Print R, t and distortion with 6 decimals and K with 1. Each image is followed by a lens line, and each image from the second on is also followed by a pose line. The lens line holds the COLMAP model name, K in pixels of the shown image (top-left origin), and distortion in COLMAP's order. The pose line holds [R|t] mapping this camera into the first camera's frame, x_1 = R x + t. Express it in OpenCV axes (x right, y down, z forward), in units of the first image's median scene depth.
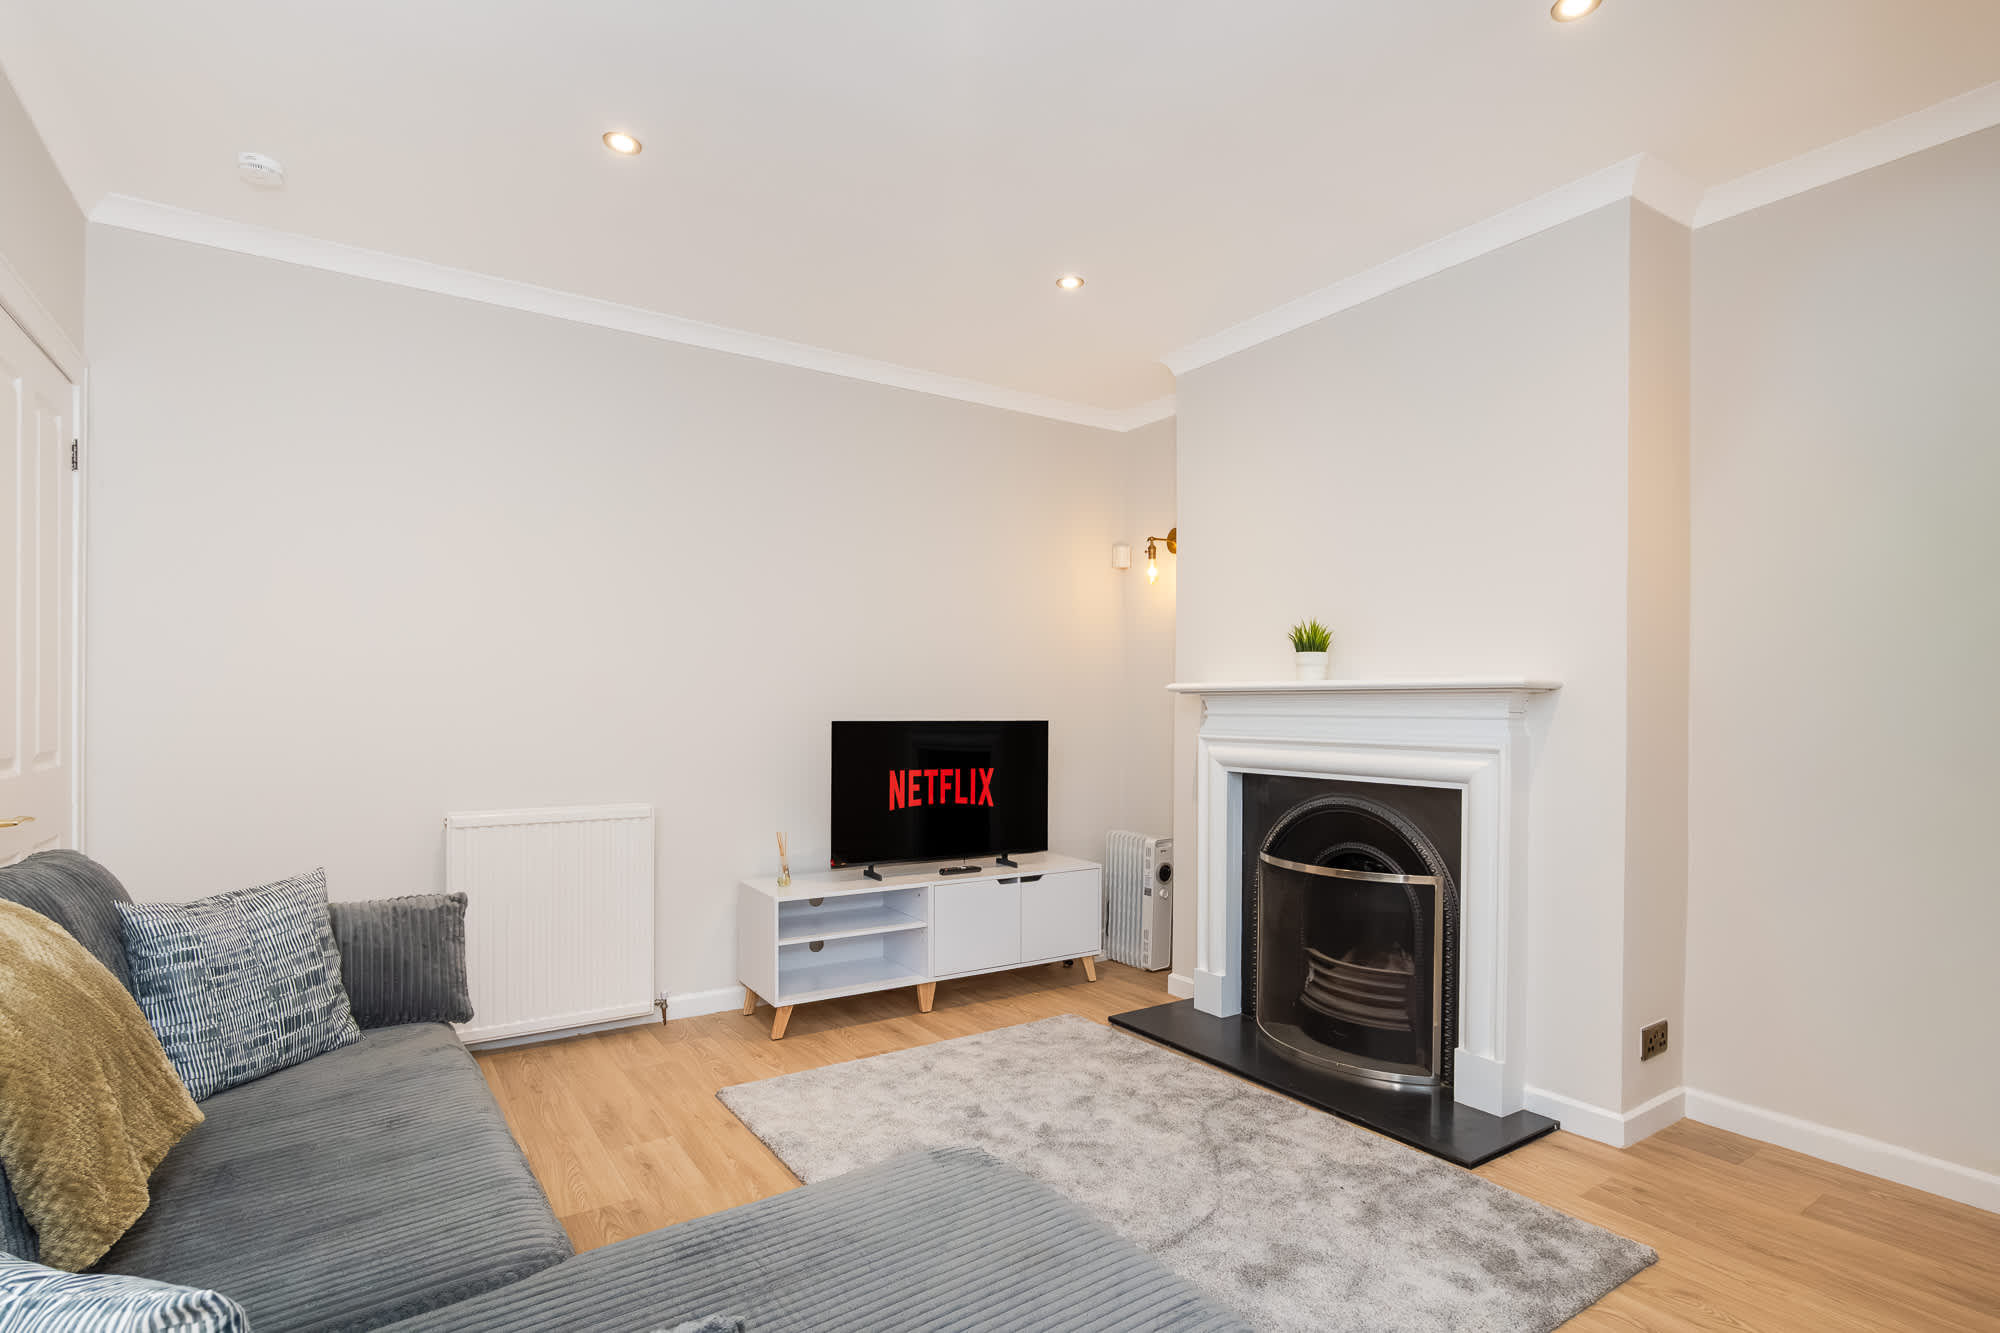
lens RADIAL K [[947.8, 0, 988.3], [0, 947.8, 662.2], [0, 0, 1]] dist [-0.018724, 0.000147]
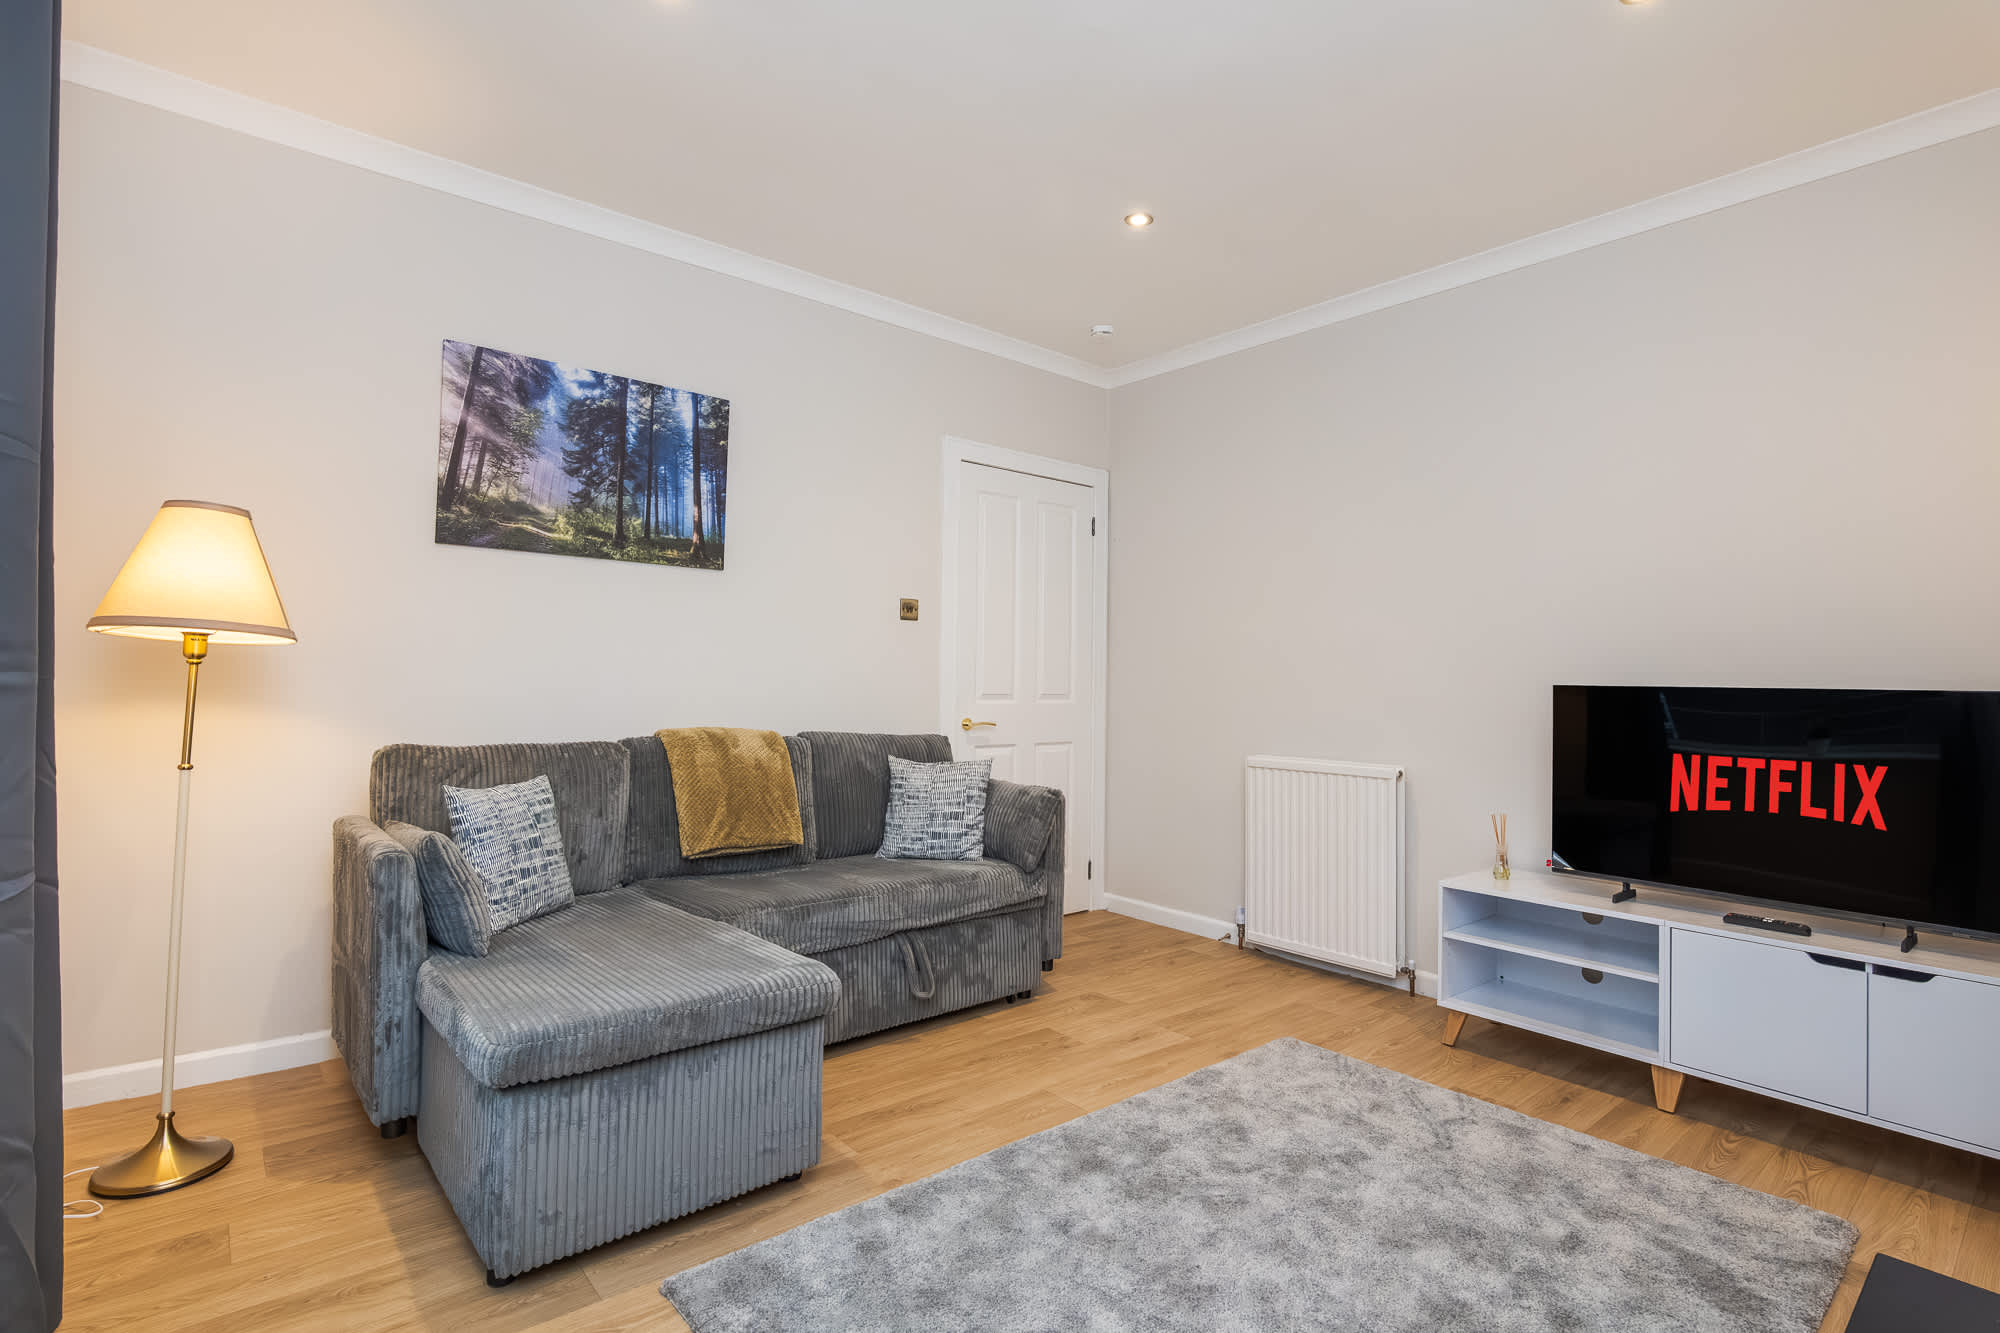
lens RADIAL K [[947.8, 0, 994.1], [0, 947.8, 685.2], [0, 0, 1]] dist [-0.018724, 0.000147]
pose [[0.101407, -0.007692, -0.994815, 0.521404], [0.035612, 0.999357, -0.004097, 0.050713], [0.994207, -0.035012, 0.101616, 0.444710]]
